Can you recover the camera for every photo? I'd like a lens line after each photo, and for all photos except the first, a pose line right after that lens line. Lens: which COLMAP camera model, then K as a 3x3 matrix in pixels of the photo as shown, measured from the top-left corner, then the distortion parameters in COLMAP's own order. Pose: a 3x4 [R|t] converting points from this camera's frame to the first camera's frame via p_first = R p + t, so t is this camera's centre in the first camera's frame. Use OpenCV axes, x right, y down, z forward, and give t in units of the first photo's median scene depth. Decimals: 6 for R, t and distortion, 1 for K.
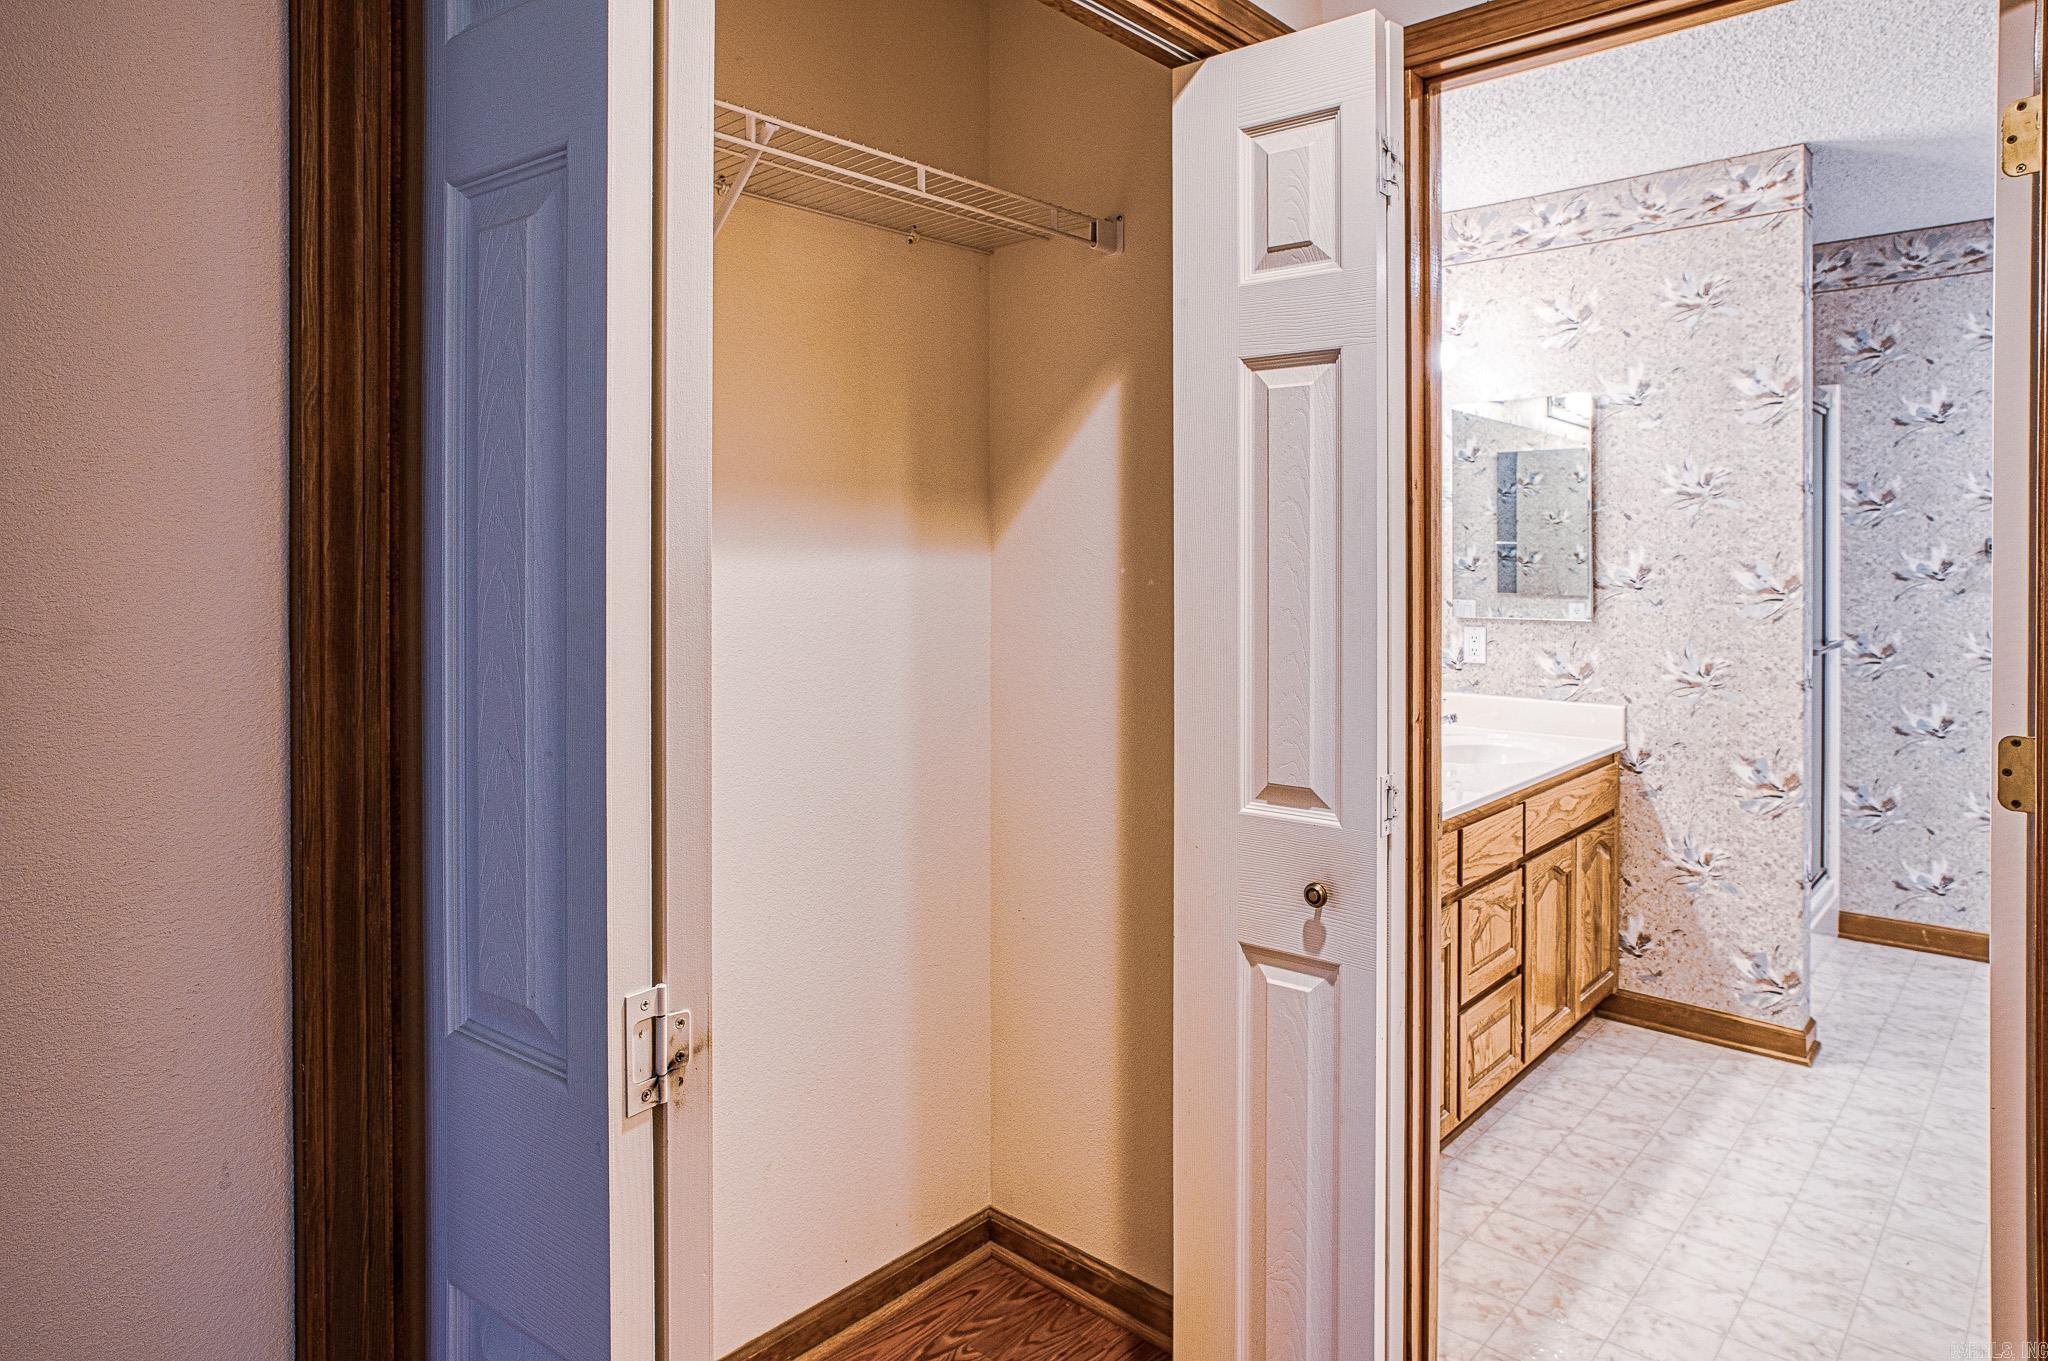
lens RADIAL K [[1208.2, 0, 1028.4], [0, 1208.2, 672.8], [0, 0, 1]] dist [-0.031252, 0.019402]
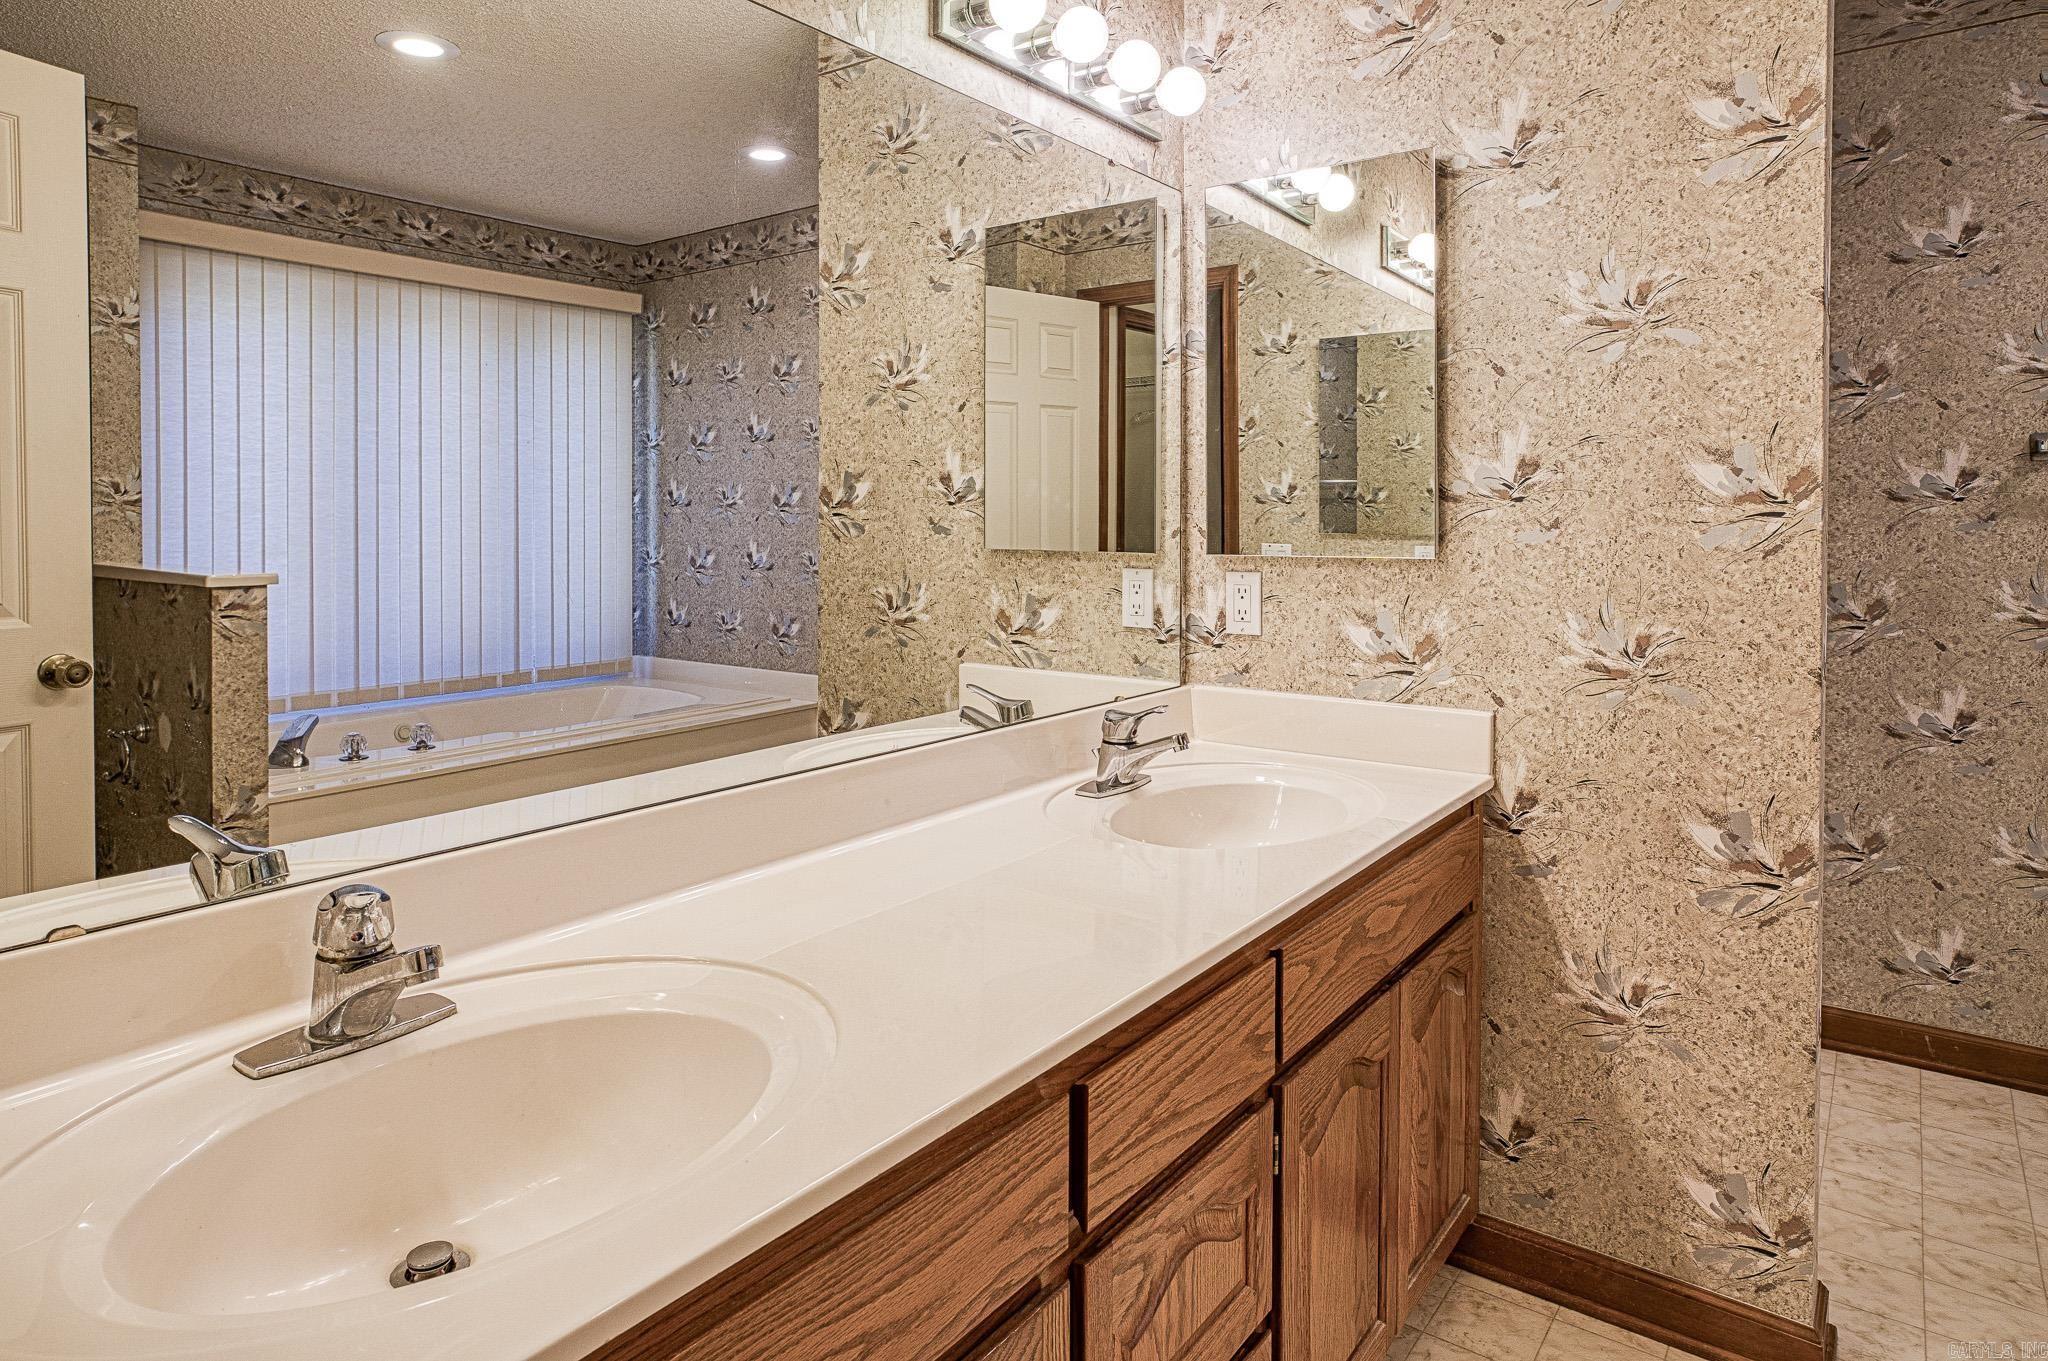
lens RADIAL K [[1208.2, 0, 1018.0], [0, 1208.2, 677.6], [0, 0, 1]] dist [-0.031252, 0.019402]
pose [[0.995777, -0.011558, 0.091077, 0.229085], [0.008410, 0.999356, 0.034874, -0.009472], [-0.091421, -0.033961, 0.995233, 0.469543]]
